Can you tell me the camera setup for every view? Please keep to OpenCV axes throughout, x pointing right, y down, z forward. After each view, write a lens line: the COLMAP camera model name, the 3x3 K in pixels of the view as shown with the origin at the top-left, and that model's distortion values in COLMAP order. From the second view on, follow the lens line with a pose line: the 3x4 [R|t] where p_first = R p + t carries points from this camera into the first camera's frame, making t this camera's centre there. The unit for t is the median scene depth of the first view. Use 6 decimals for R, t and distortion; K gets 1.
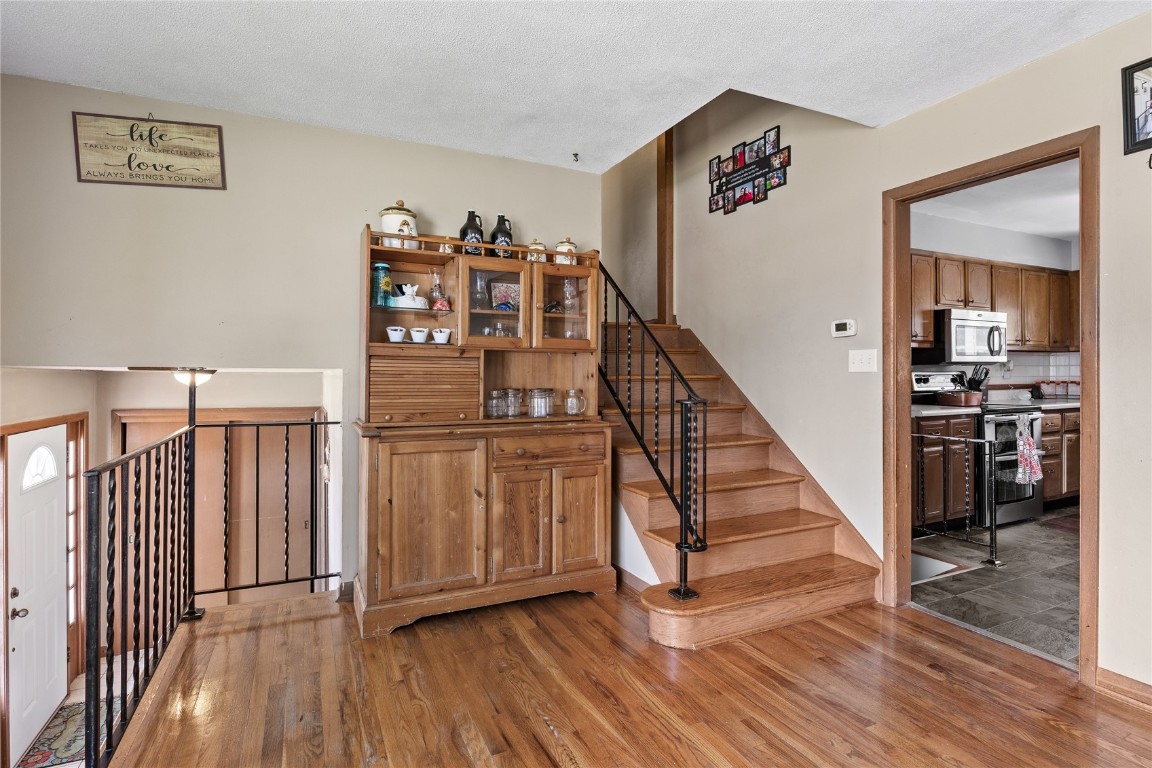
lens RADIAL K [[558.8, 0, 573.2], [0, 558.8, 373.7], [0, 0, 1]] dist [-0.003751, 0.000308]
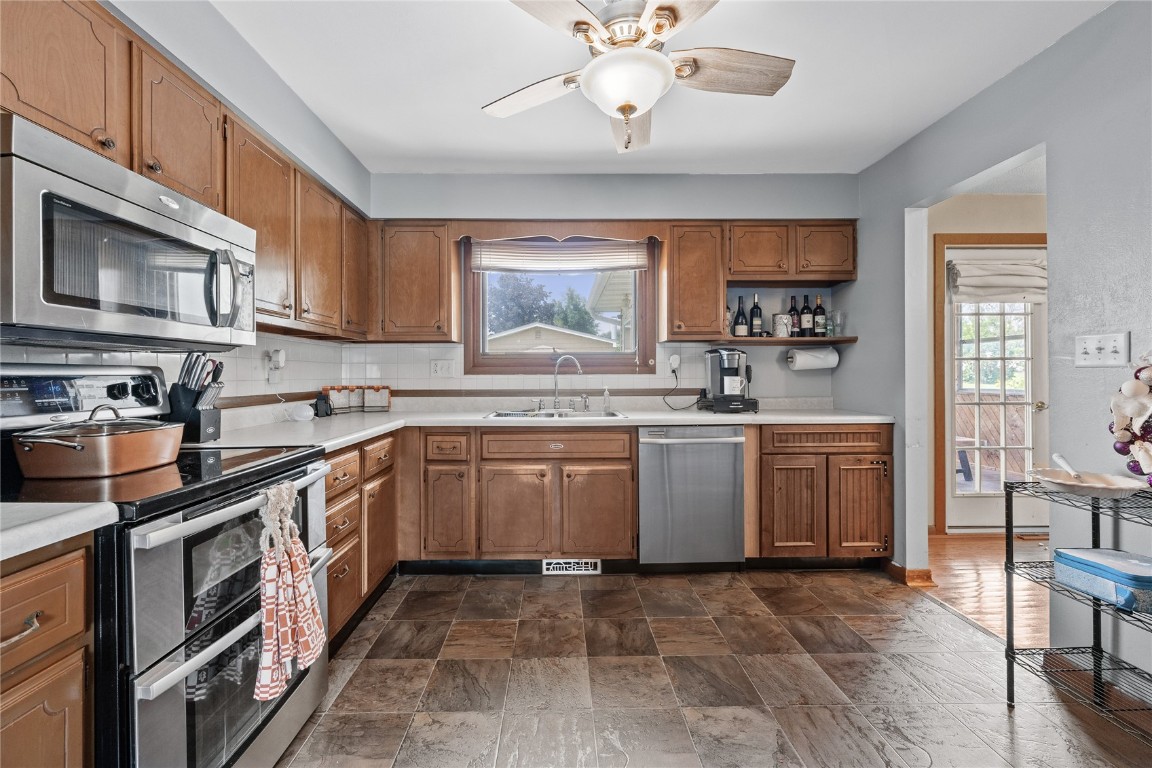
lens RADIAL K [[472.7, 0, 568.1], [0, 472.7, 378.3], [0, 0, 1]] dist [0.000764, -0.000122]
pose [[0.406514, -0.005855, 0.913626, 0.999160], [-0.003550, 0.999962, 0.007988, 0.000325], [-0.913637, -0.006490, 0.406478, 1.165185]]
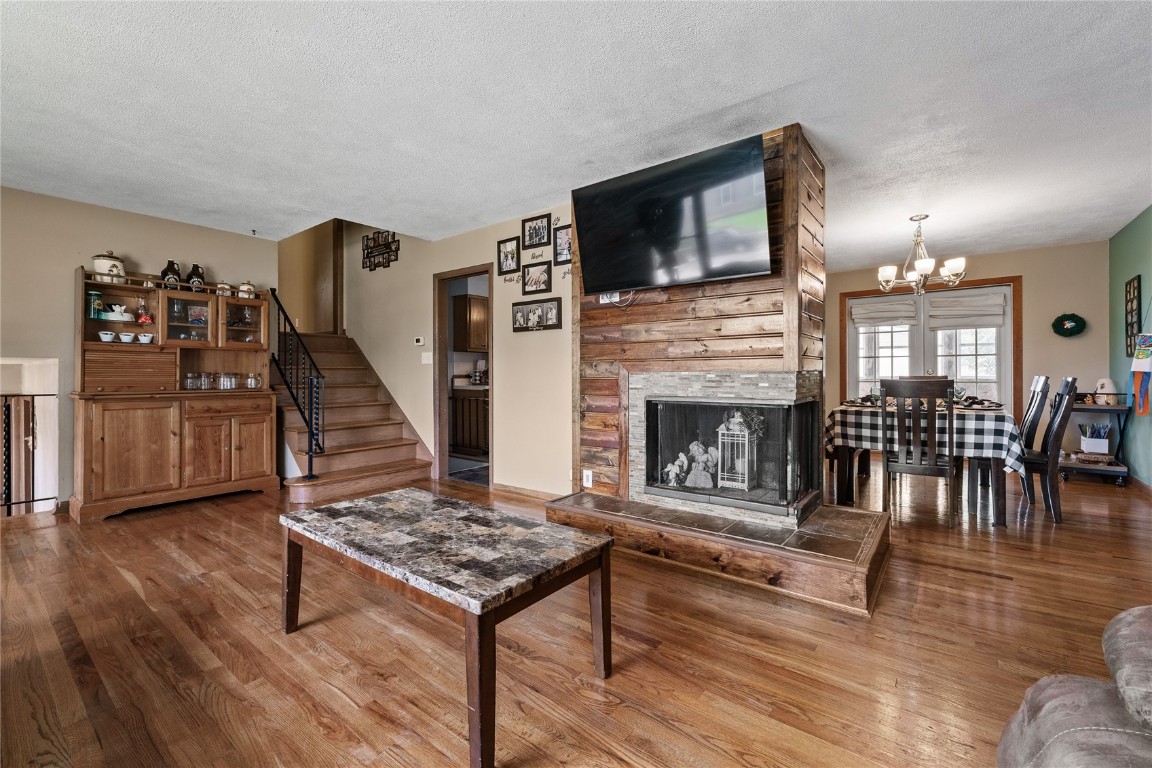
lens RADIAL K [[472.7, 0, 582.1], [0, 472.7, 375.5], [0, 0, 1]] dist [0.000764, -0.000122]
pose [[0.886497, -0.003306, 0.462722, 0.233536], [0.001971, 0.999992, 0.003367, 0.034199], [-0.462730, -0.002073, 0.886497, -0.739221]]
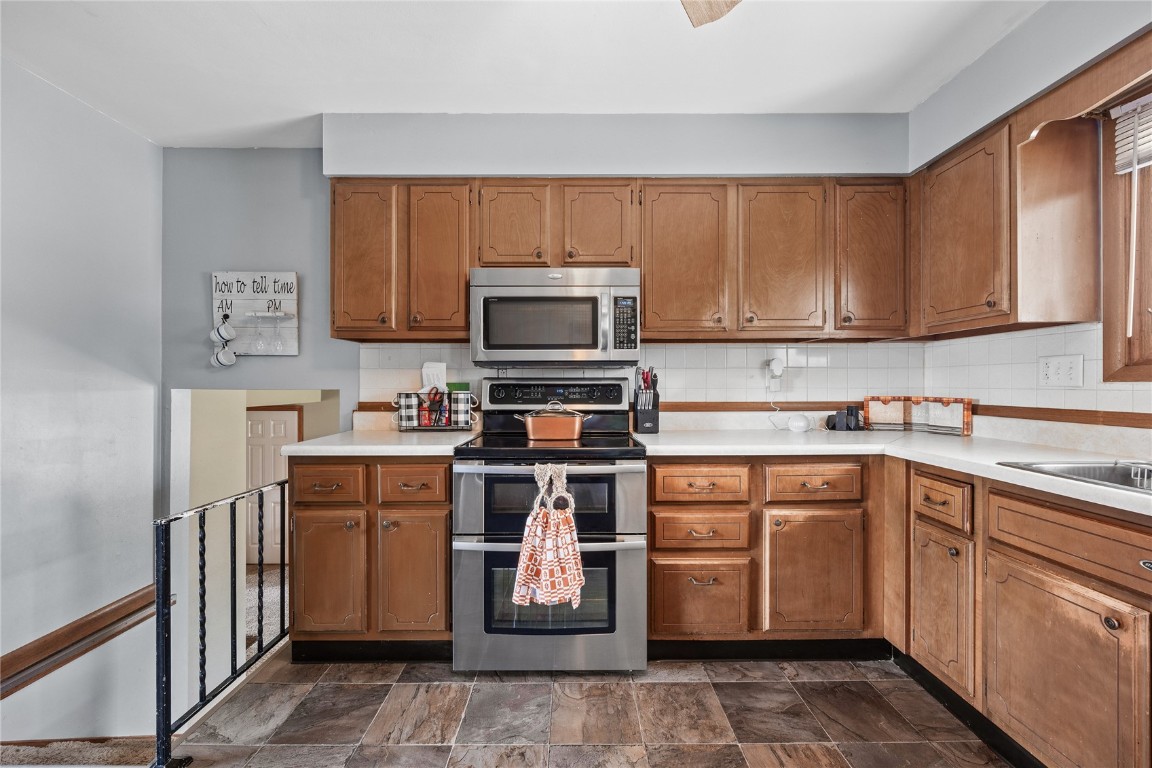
lens RADIAL K [[472.7, 0, 576.0], [0, 472.7, 382.9], [0, 0, 1]] dist [0.000764, -0.000122]
pose [[0.908556, -0.000377, -0.417763, 1.608797], [0.003895, 0.999964, 0.007568, -0.005211], [0.417745, -0.008504, 0.908525, 1.044781]]
